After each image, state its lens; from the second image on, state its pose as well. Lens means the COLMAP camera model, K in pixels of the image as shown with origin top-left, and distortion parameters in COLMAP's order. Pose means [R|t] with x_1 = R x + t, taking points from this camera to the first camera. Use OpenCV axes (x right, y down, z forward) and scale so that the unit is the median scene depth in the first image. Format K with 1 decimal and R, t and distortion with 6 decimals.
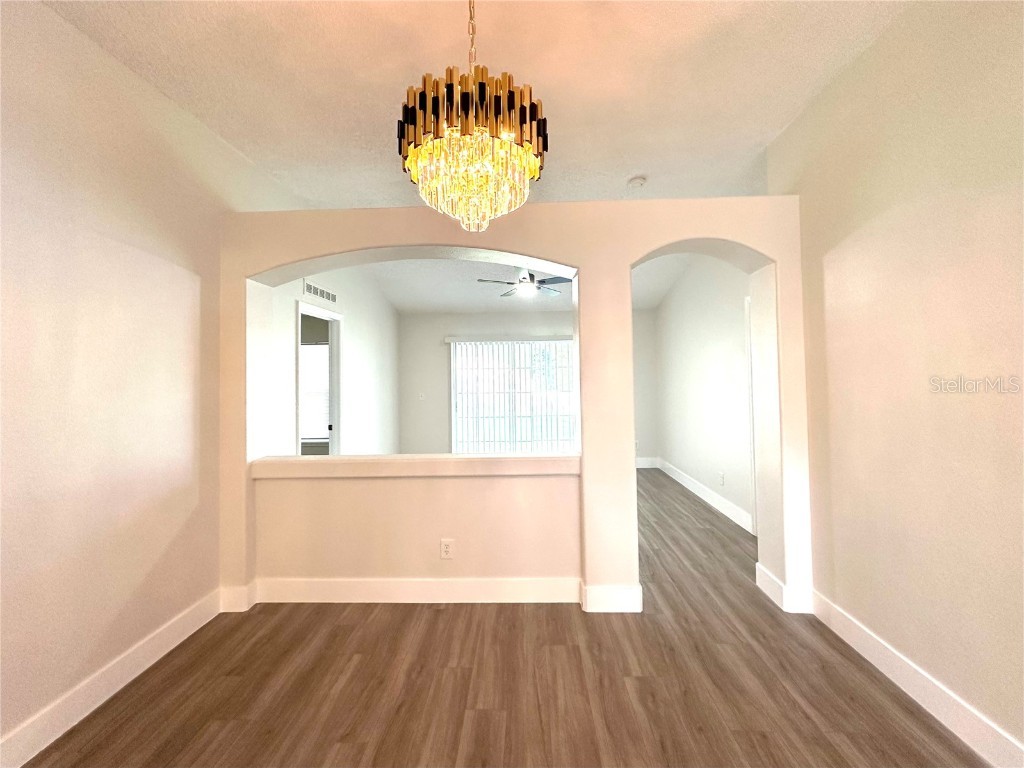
lens RADIAL K [[426.0, 0, 509.9], [0, 426.0, 364.6], [0, 0, 1]] dist [0.001154, 0.007366]
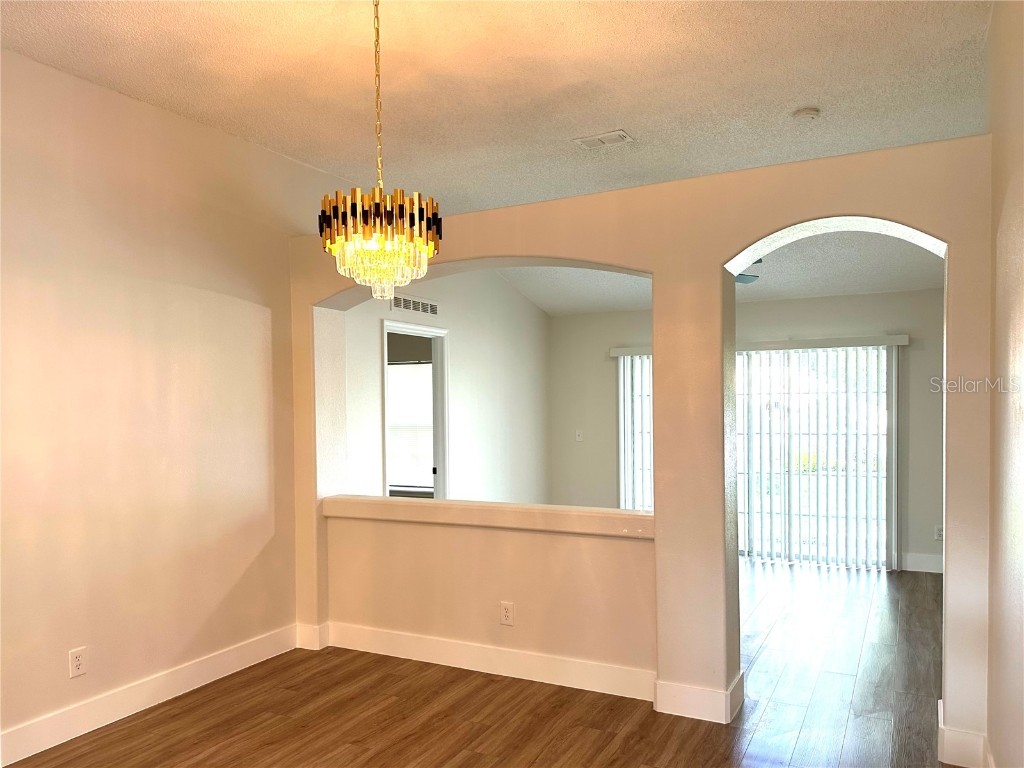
lens RADIAL K [[764.8, 0, 511.6], [0, 764.8, 414.4], [0, 0, 1]] dist [0.085383, 0.000434]
pose [[0.907306, 0.016538, -0.420145, 0.530875], [0.003208, 0.998925, 0.046247, -0.041615], [0.420458, -0.043308, 0.906278, -0.401257]]
